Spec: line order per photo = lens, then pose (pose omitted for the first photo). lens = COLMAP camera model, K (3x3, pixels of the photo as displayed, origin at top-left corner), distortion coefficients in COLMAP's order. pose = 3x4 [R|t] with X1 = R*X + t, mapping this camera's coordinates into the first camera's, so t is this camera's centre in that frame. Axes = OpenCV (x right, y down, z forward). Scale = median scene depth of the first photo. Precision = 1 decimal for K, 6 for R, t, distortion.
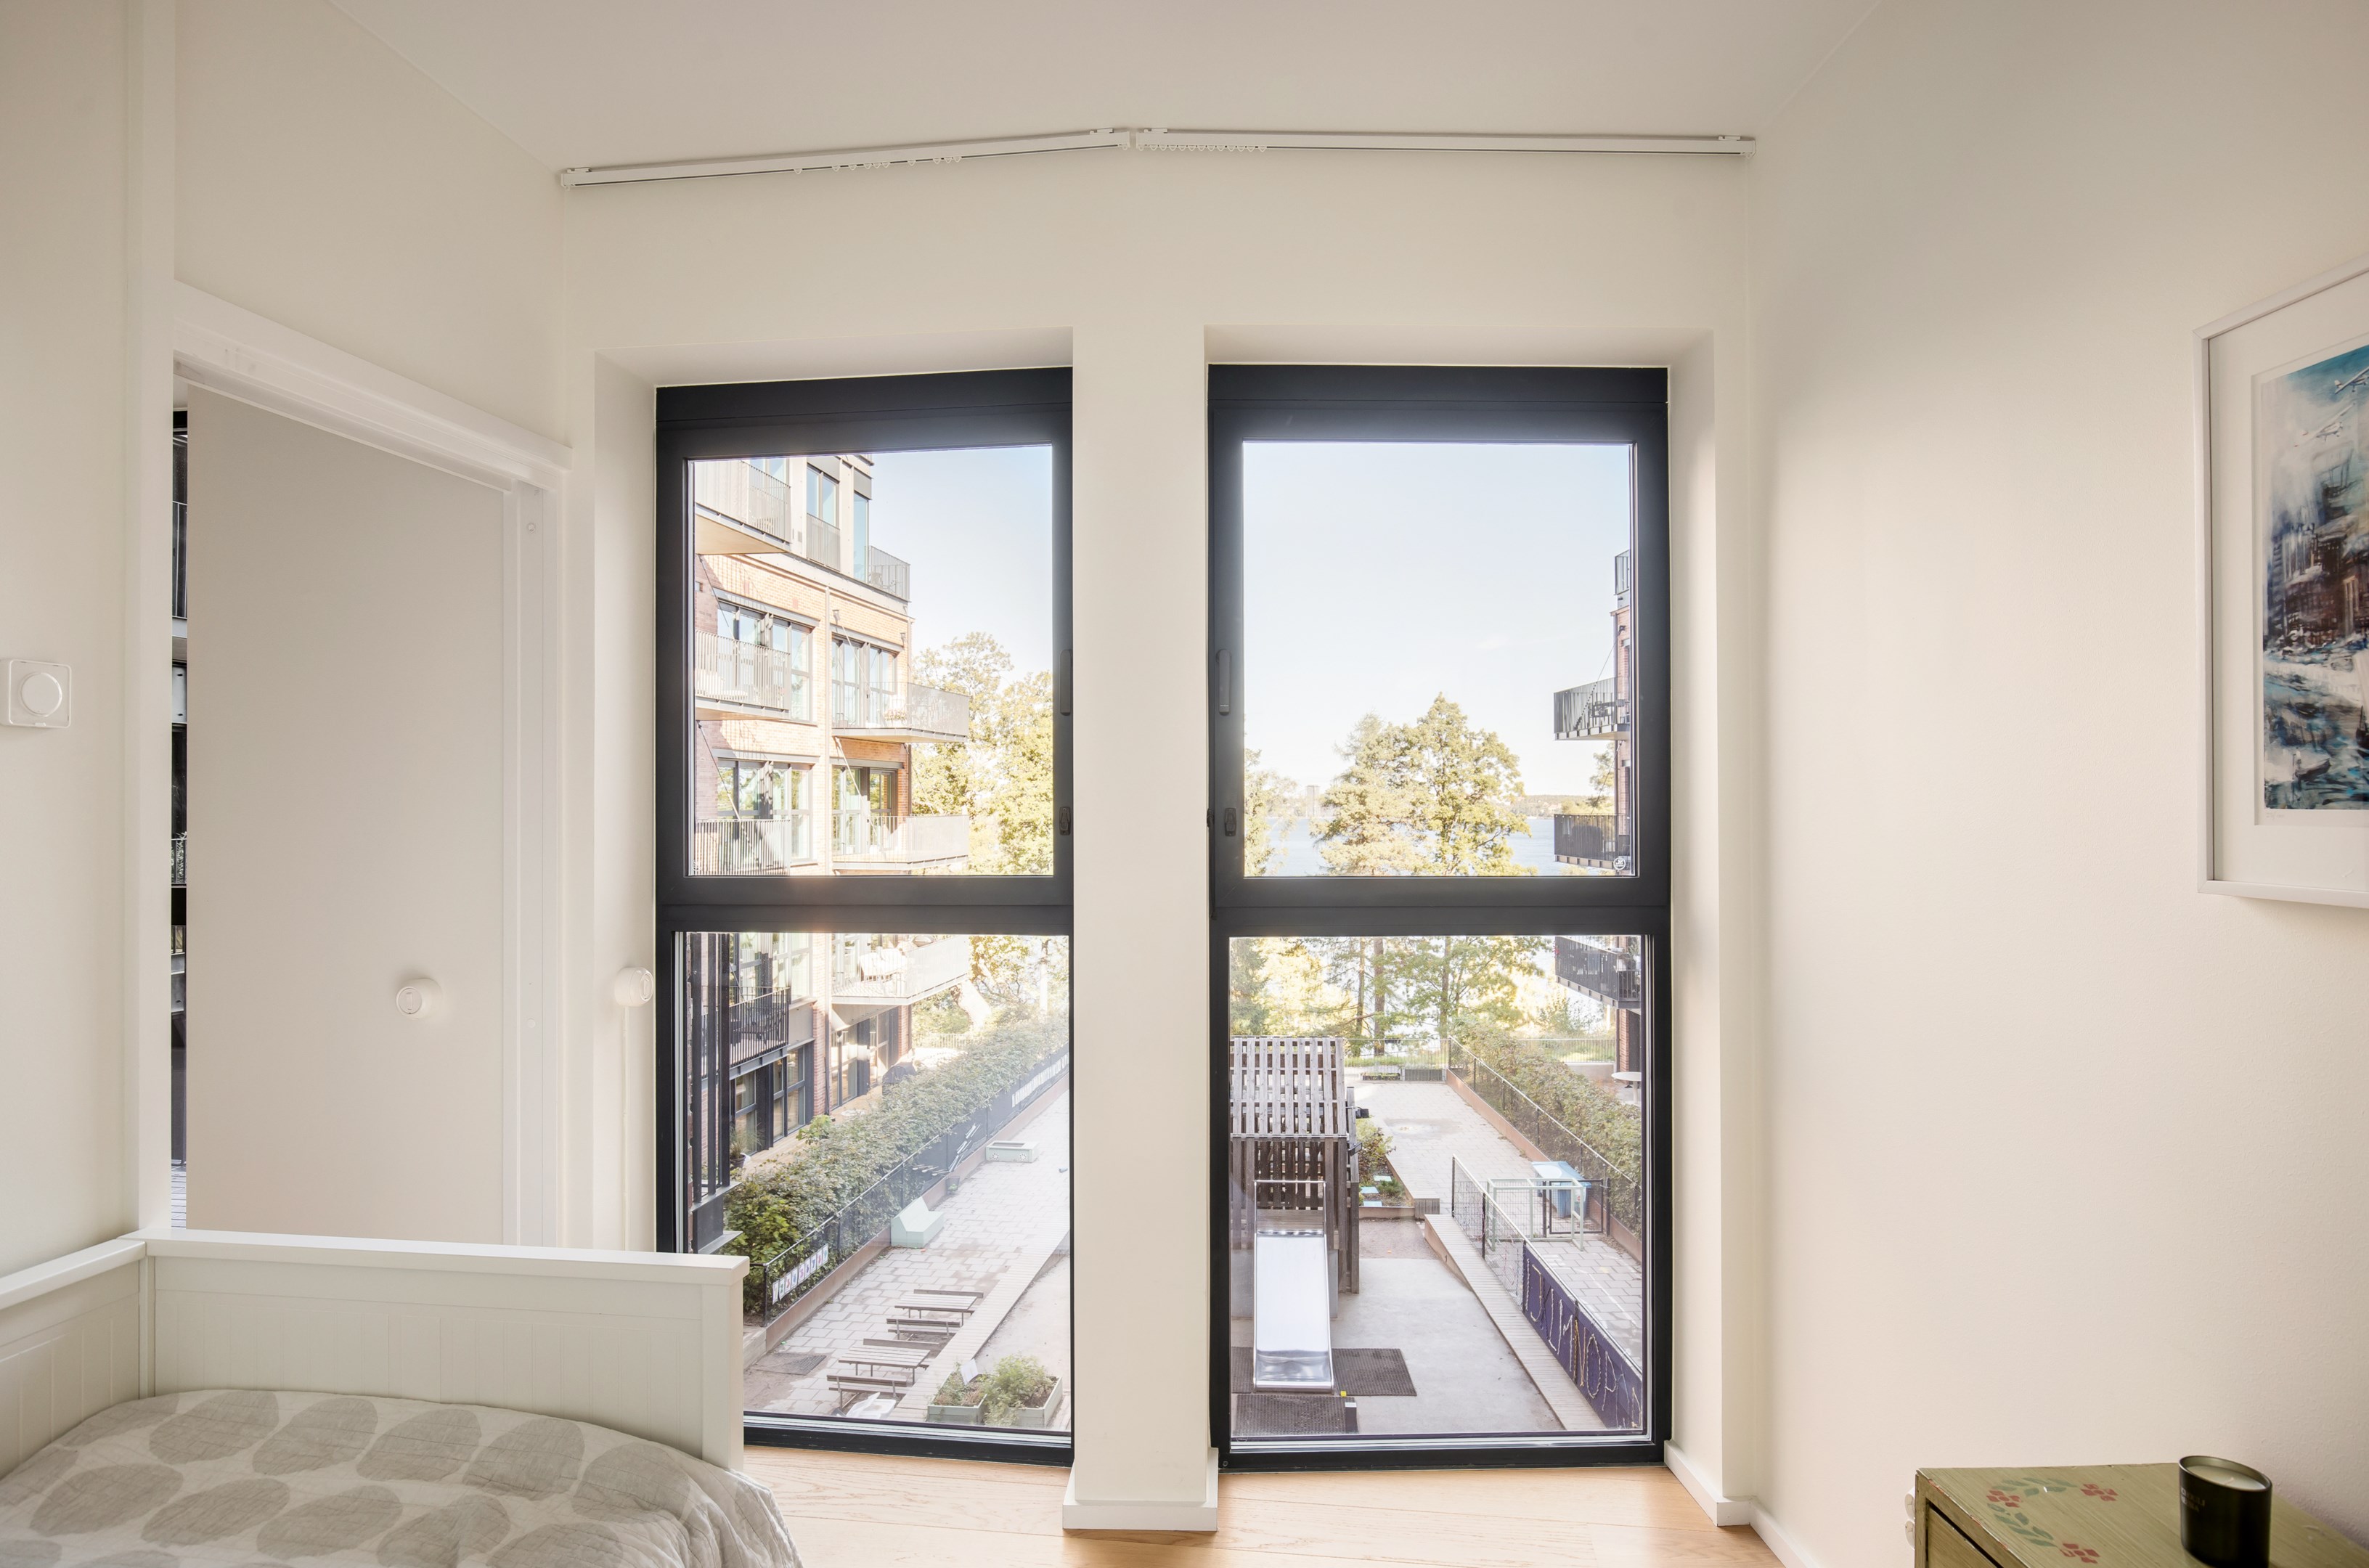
lens RADIAL K [[1390.3, 0, 1196.5], [0, 1390.3, 789.2], [0, 0, 1]] dist [-0.015974, -0.002225]
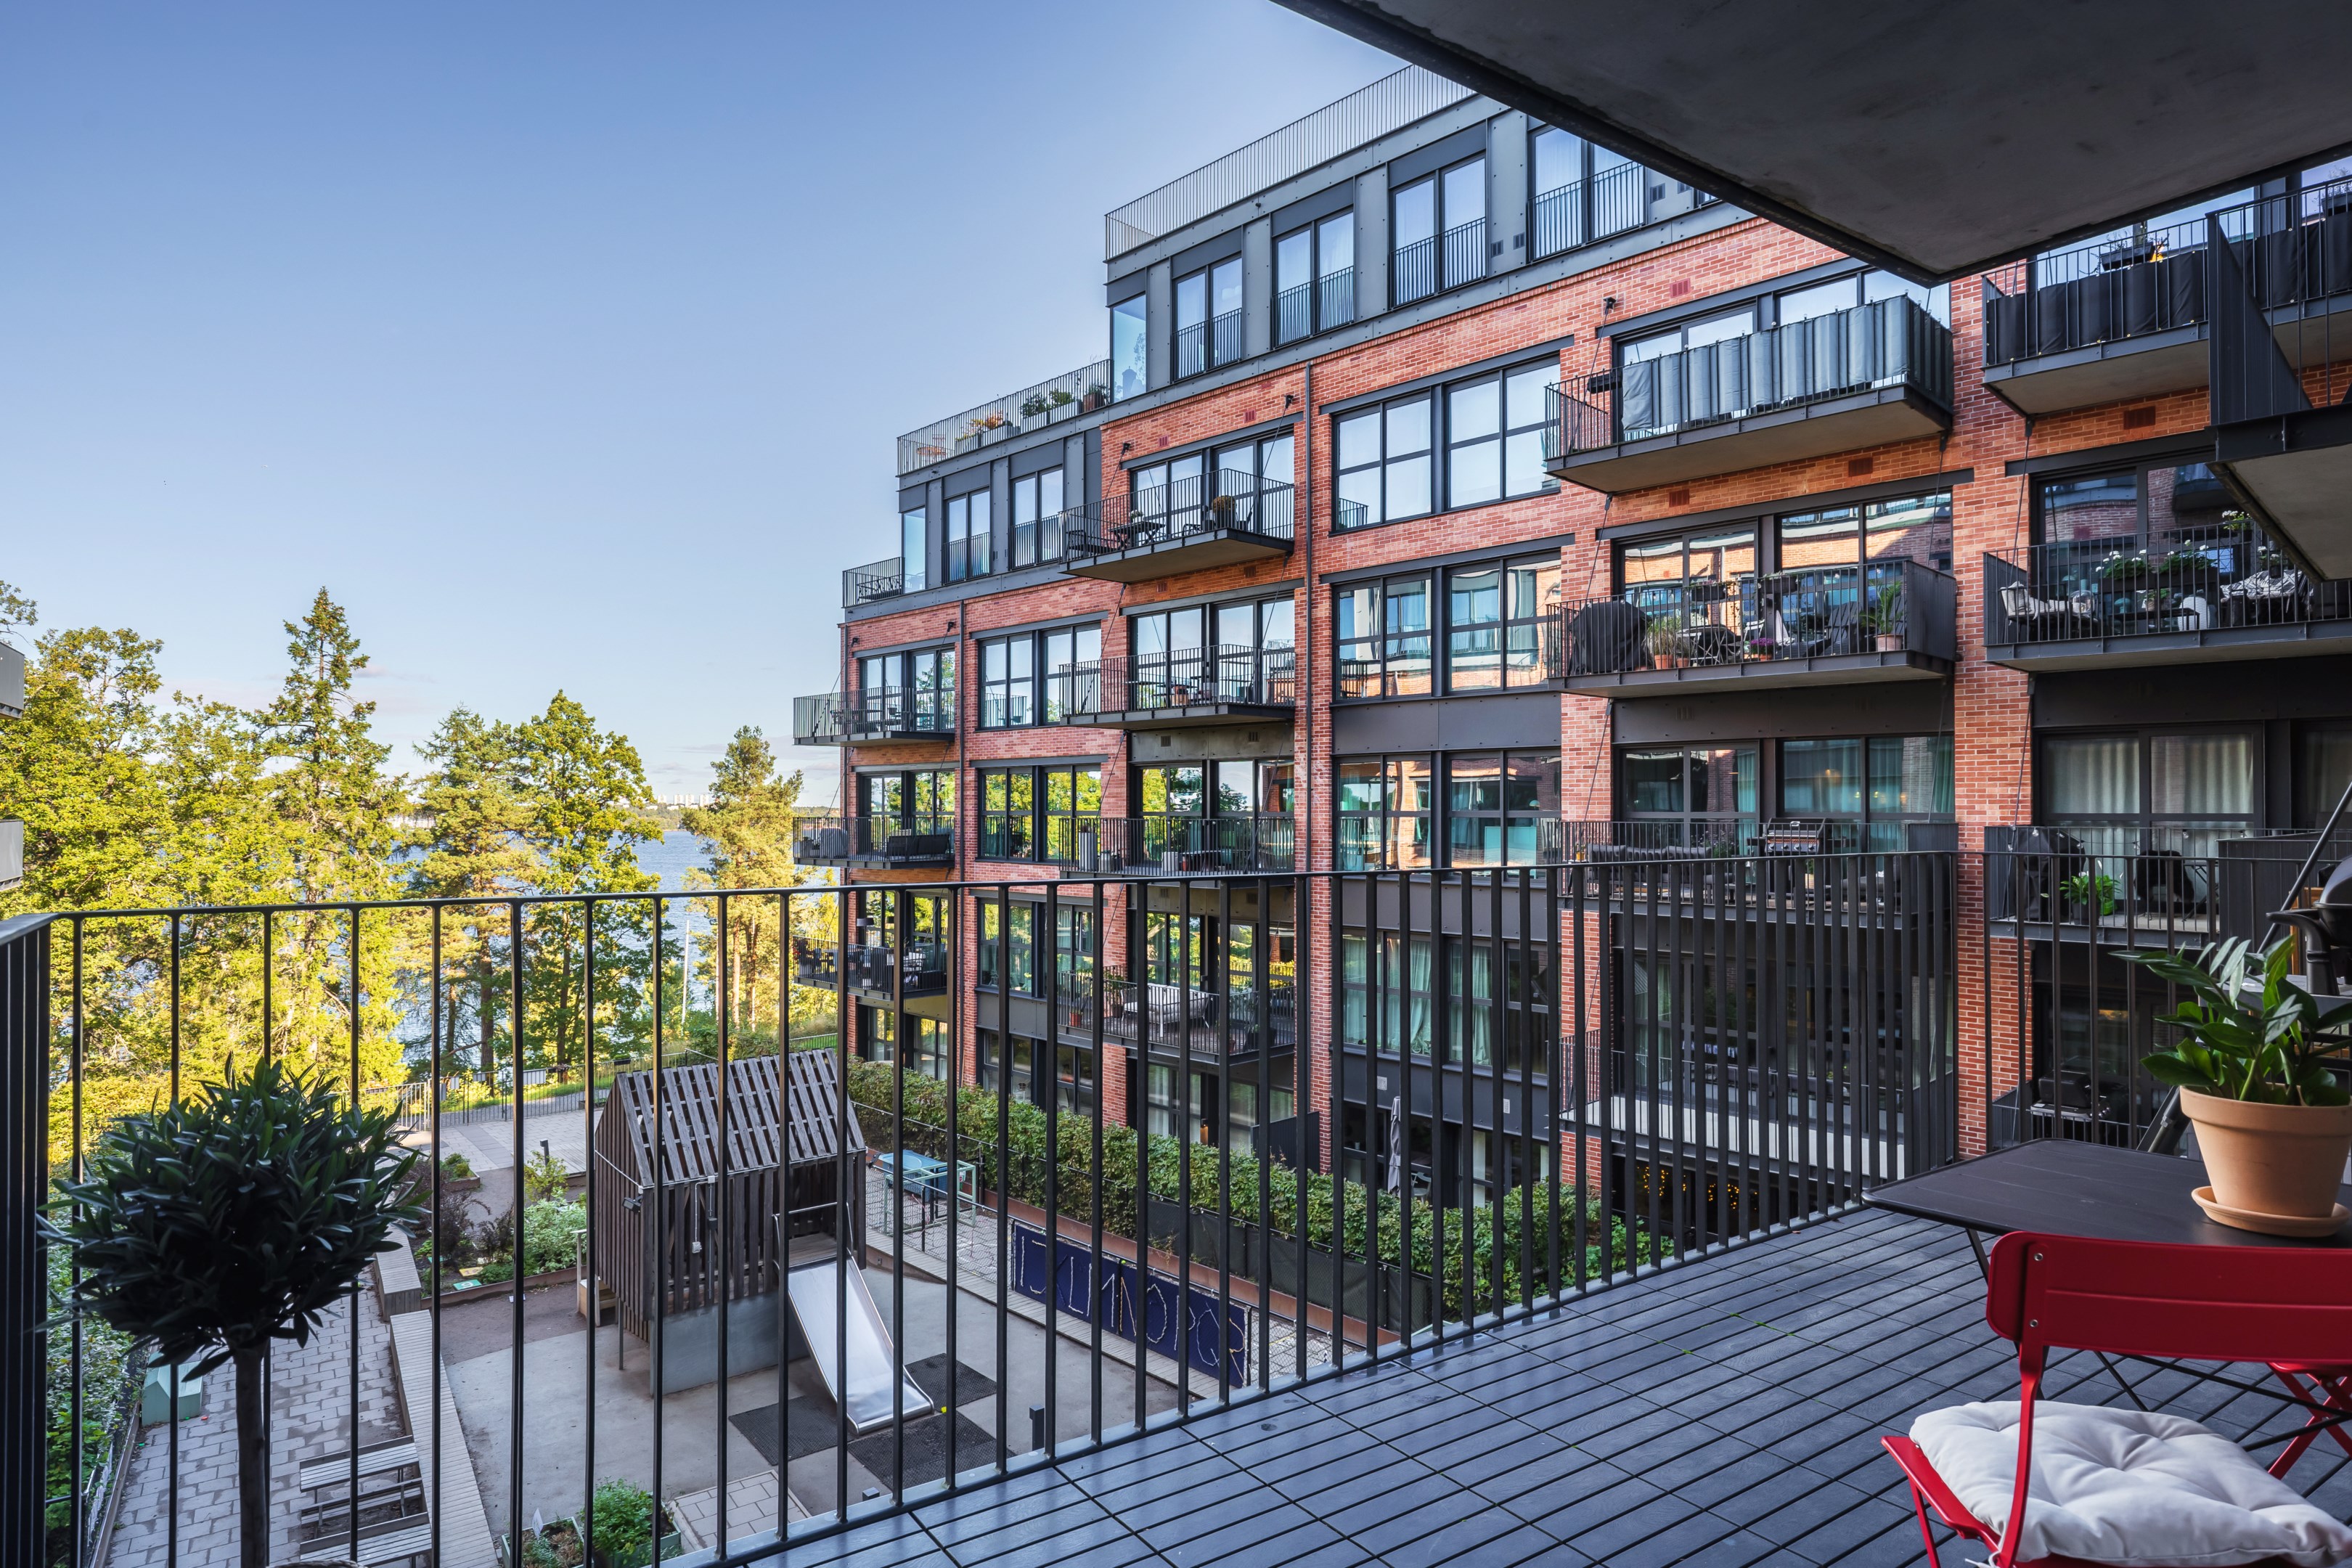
lens RADIAL K [[1313.5, 0, 1181.5], [0, 1313.5, 796.5], [0, 0, 1]] dist [-0.017622, 0.008010]
pose [[0.738293, 0.009087, 0.674419, -0.147746], [-0.007025, 0.999959, -0.005784, 0.004932], [-0.674444, -0.000468, 0.738326, 0.082817]]
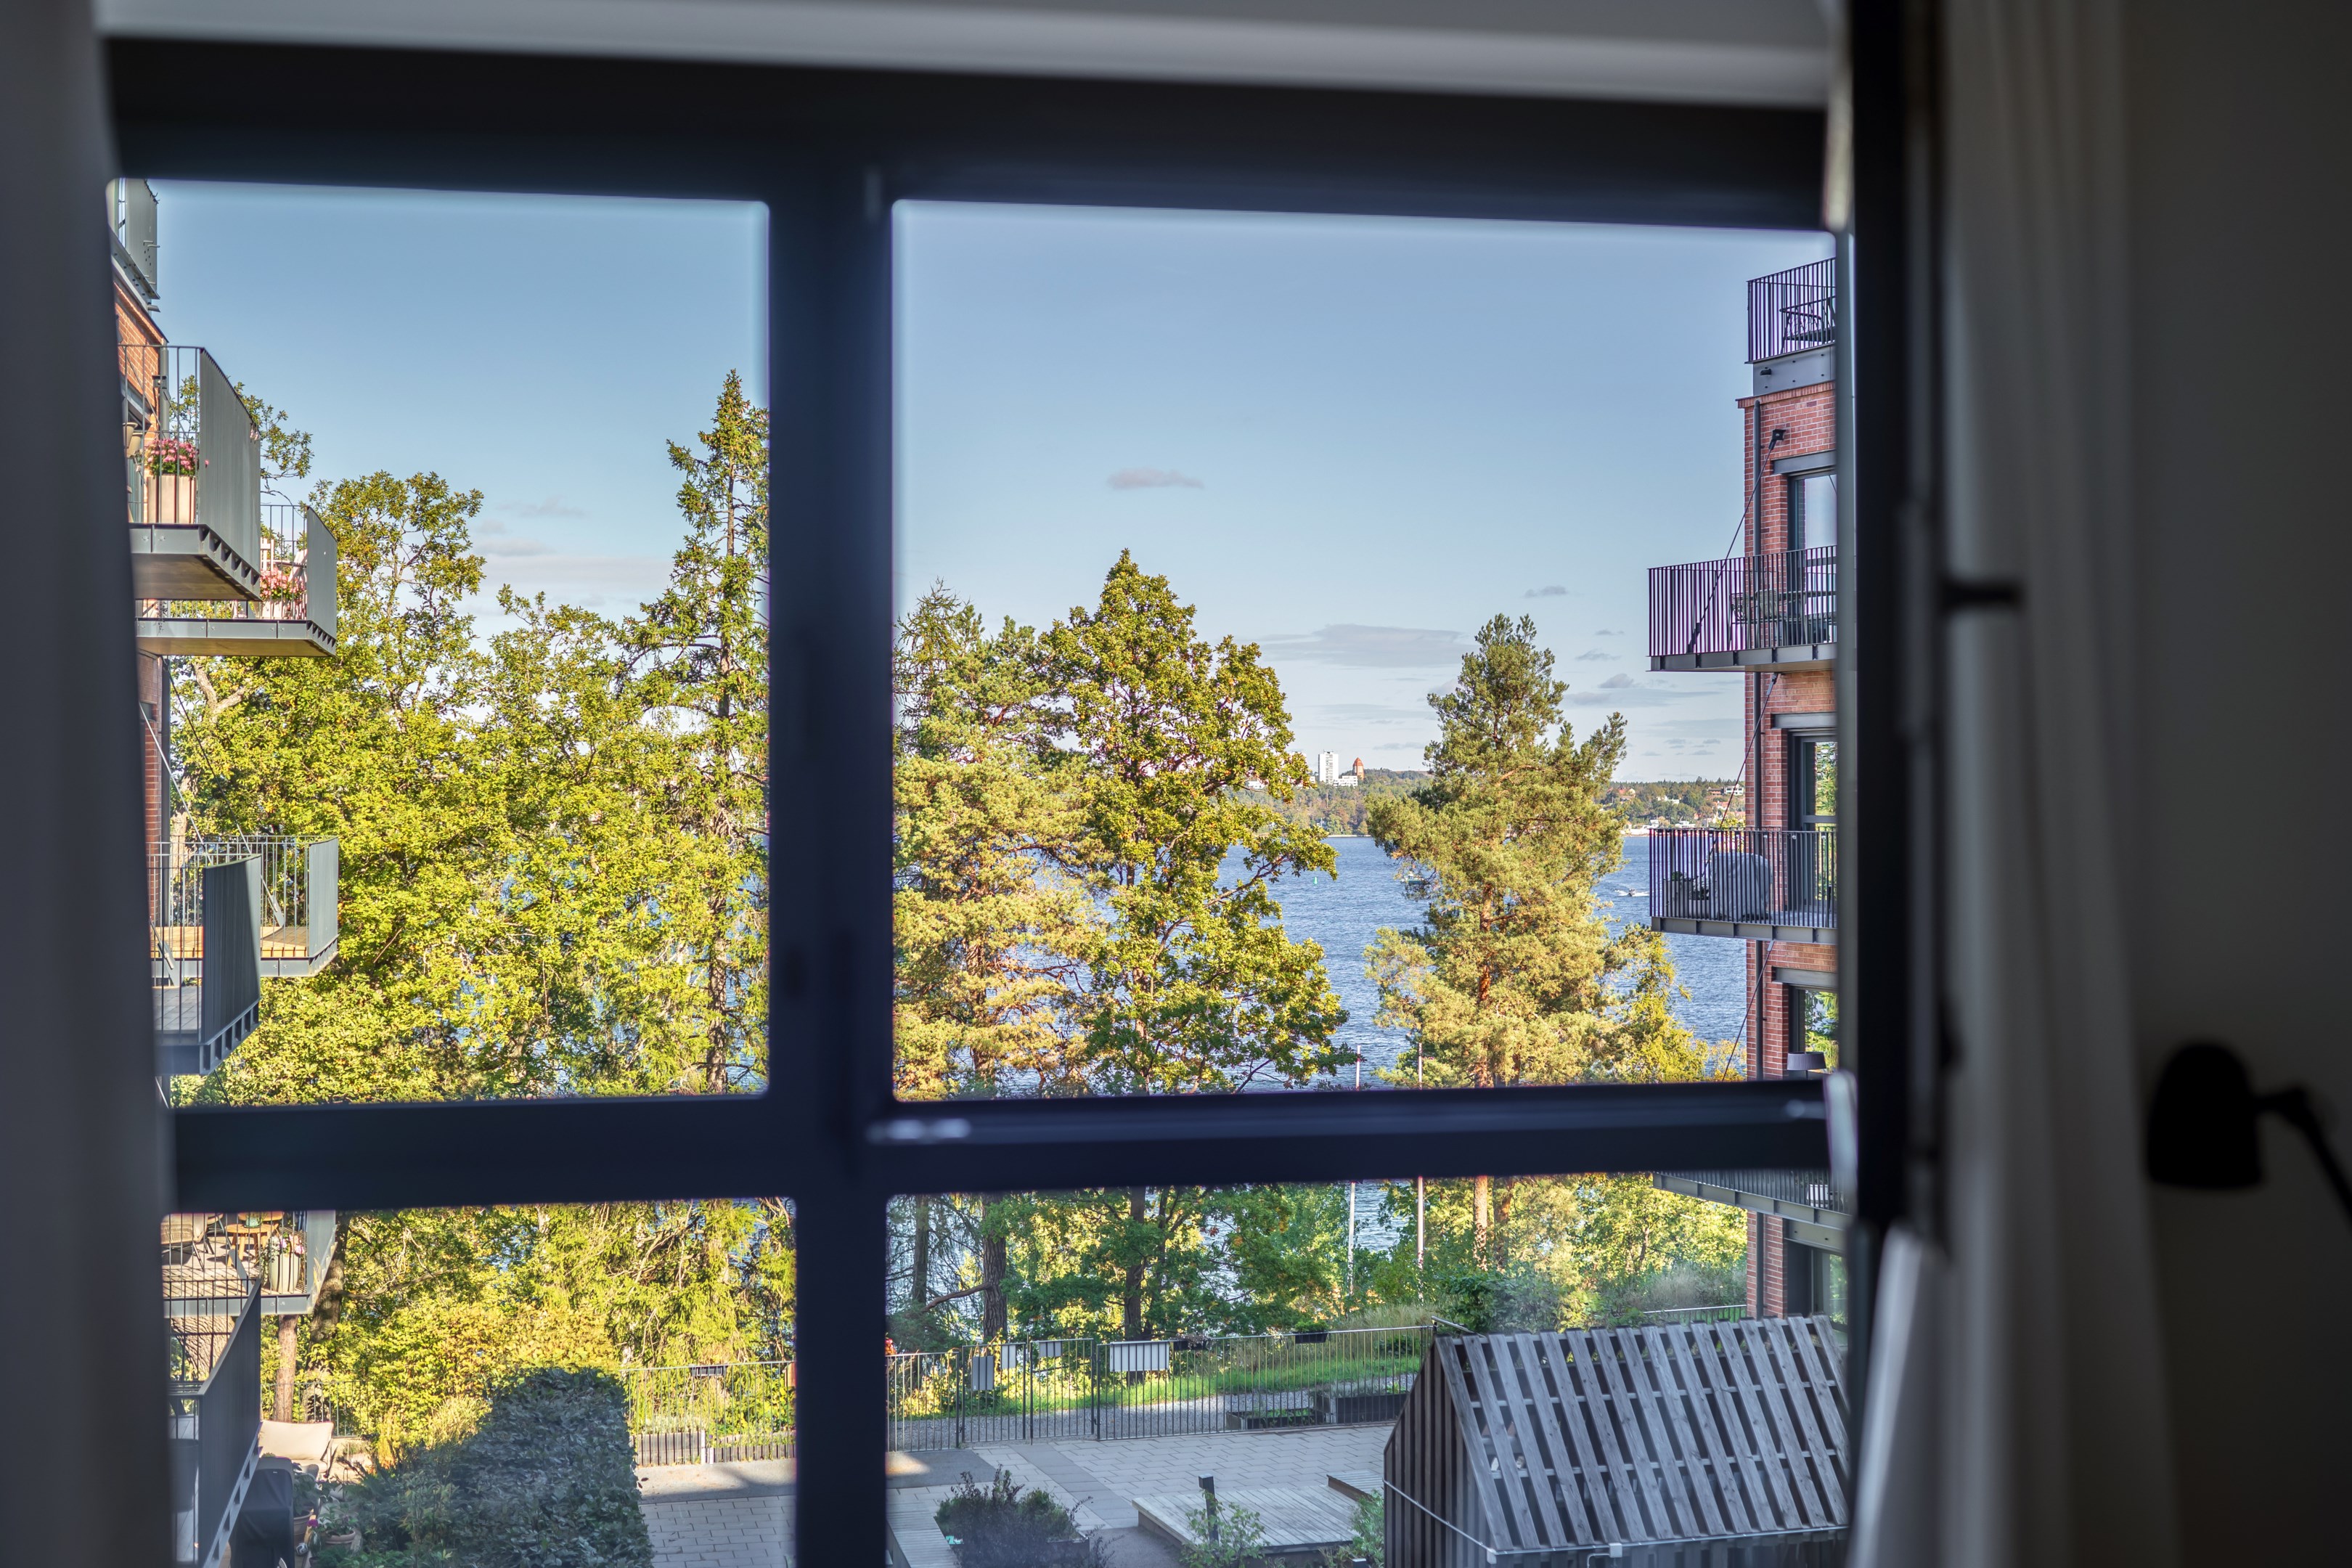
lens RADIAL K [[3259.3, 0, 1207.1], [0, 3259.3, 767.1], [0, 0, 1]] dist [0.005240, 0.000000]
pose [[0.937688, 0.002783, 0.347468, -0.215144], [-0.003147, 0.999995, 0.000481, -0.002503], [-0.347465, -0.001545, 0.937692, 0.021167]]
